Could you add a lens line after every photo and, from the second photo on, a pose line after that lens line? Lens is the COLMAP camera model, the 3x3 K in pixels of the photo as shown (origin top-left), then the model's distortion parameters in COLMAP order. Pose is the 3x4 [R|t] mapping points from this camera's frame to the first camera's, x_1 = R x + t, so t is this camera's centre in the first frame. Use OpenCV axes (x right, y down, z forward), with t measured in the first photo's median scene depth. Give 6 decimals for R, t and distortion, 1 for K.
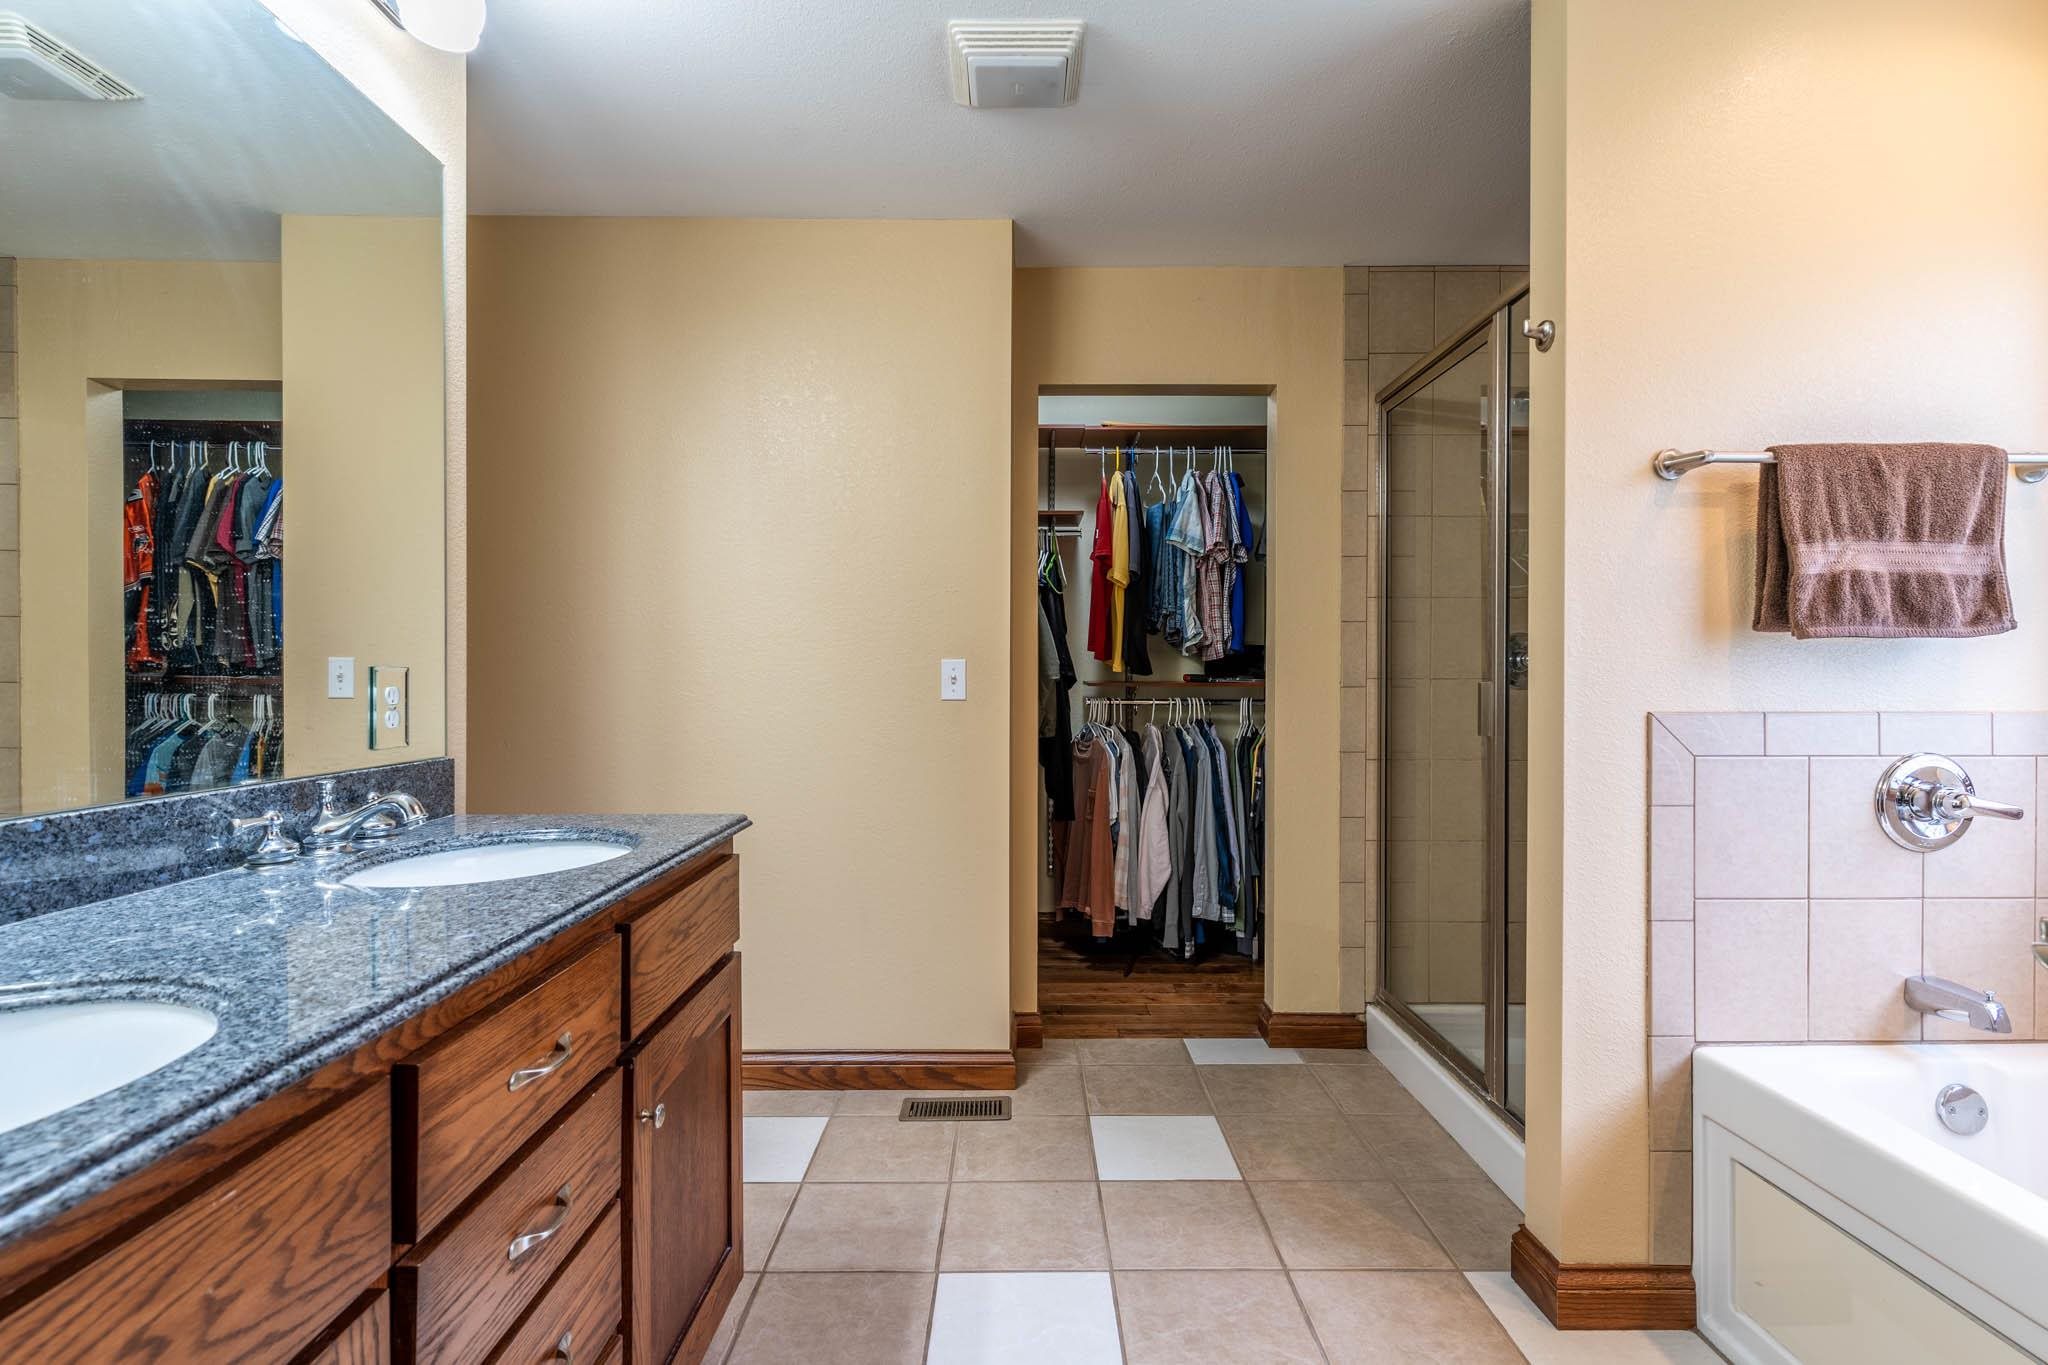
lens RADIAL K [[980.3, 0, 1025.7], [0, 980.3, 684.5], [0, 0, 1]] dist [0.004177, -0.000939]
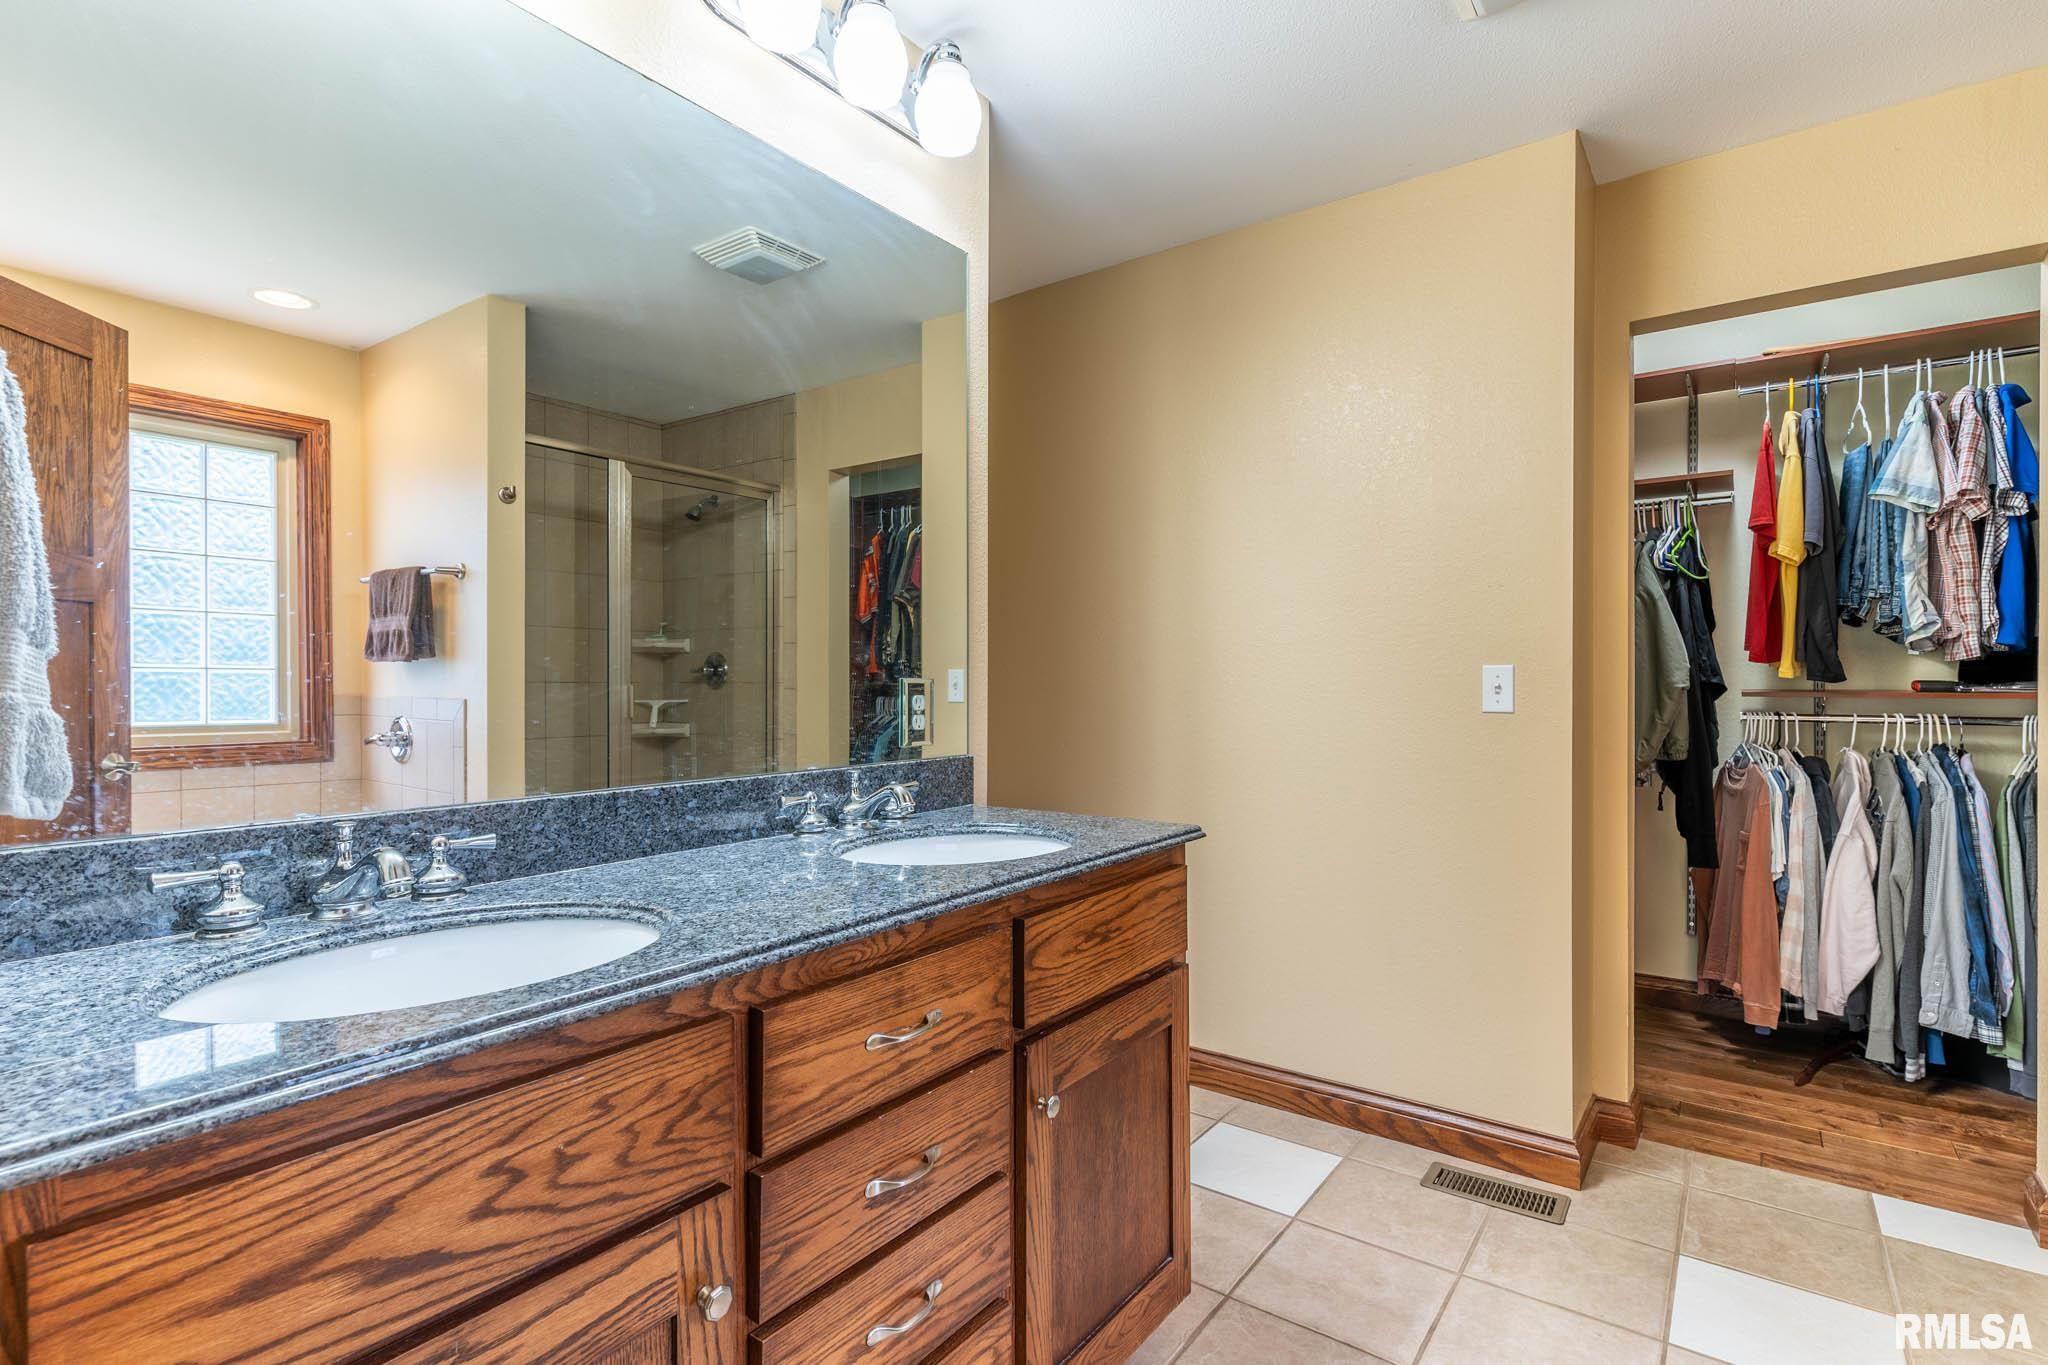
lens RADIAL K [[980.3, 0, 1025.7], [0, 980.3, 684.5], [0, 0, 1]] dist [0.004177, -0.000939]
pose [[0.800862, -0.000129, -0.598848, 0.143826], [-0.003101, 0.999986, -0.004362, -0.004753], [0.598840, 0.005350, 0.800850, 0.086244]]
